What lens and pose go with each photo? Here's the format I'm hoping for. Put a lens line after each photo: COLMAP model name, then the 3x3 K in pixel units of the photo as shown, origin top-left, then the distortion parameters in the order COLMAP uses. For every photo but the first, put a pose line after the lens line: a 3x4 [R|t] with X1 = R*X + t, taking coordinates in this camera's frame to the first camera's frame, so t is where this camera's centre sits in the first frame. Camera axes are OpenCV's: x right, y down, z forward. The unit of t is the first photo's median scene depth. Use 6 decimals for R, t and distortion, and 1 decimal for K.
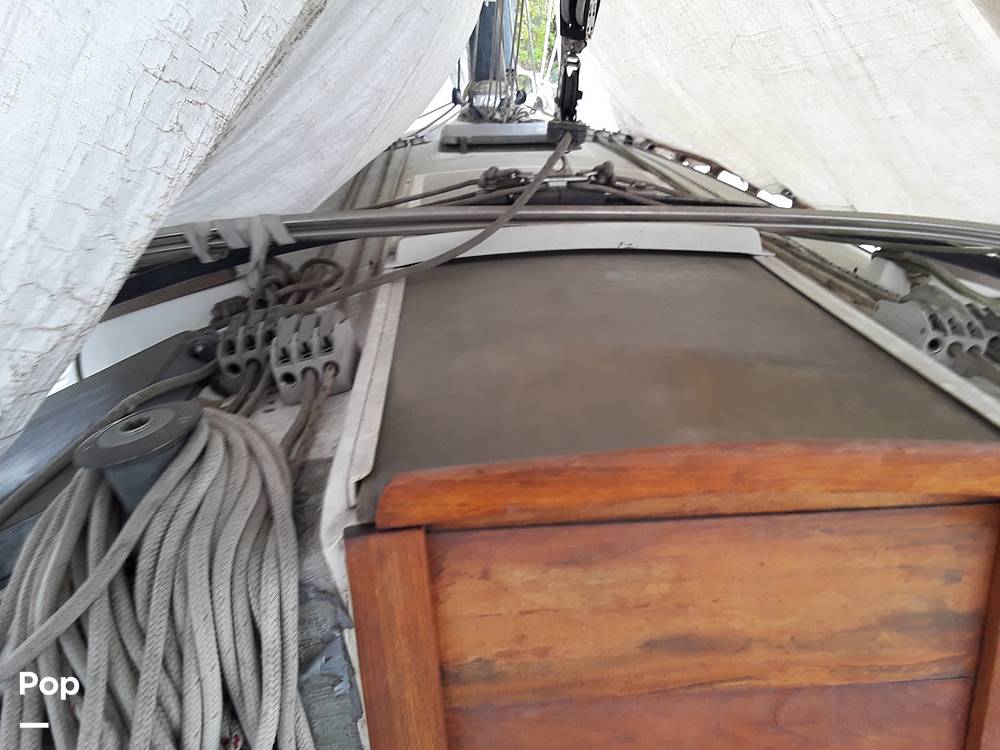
lens RADIAL K [[756.9, 0, 504.1], [0, 756.9, 373.1], [0, 0, 1]] dist [0.117986, -0.191957]
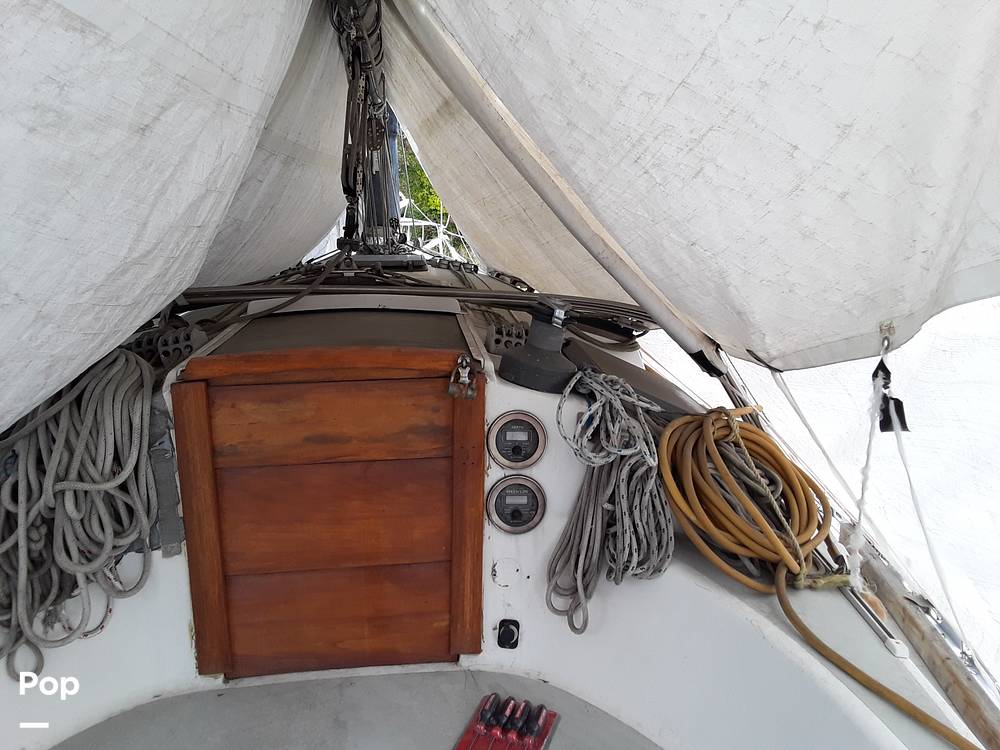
lens RADIAL K [[756.9, 0, 504.1], [0, 756.9, 373.1], [0, 0, 1]] dist [0.117986, -0.191957]
pose [[0.998677, 0.003550, 0.051303, 0.678436], [0.005982, 0.982824, -0.184450, 0.595299], [-0.051076, 0.184513, 0.981502, -1.370826]]
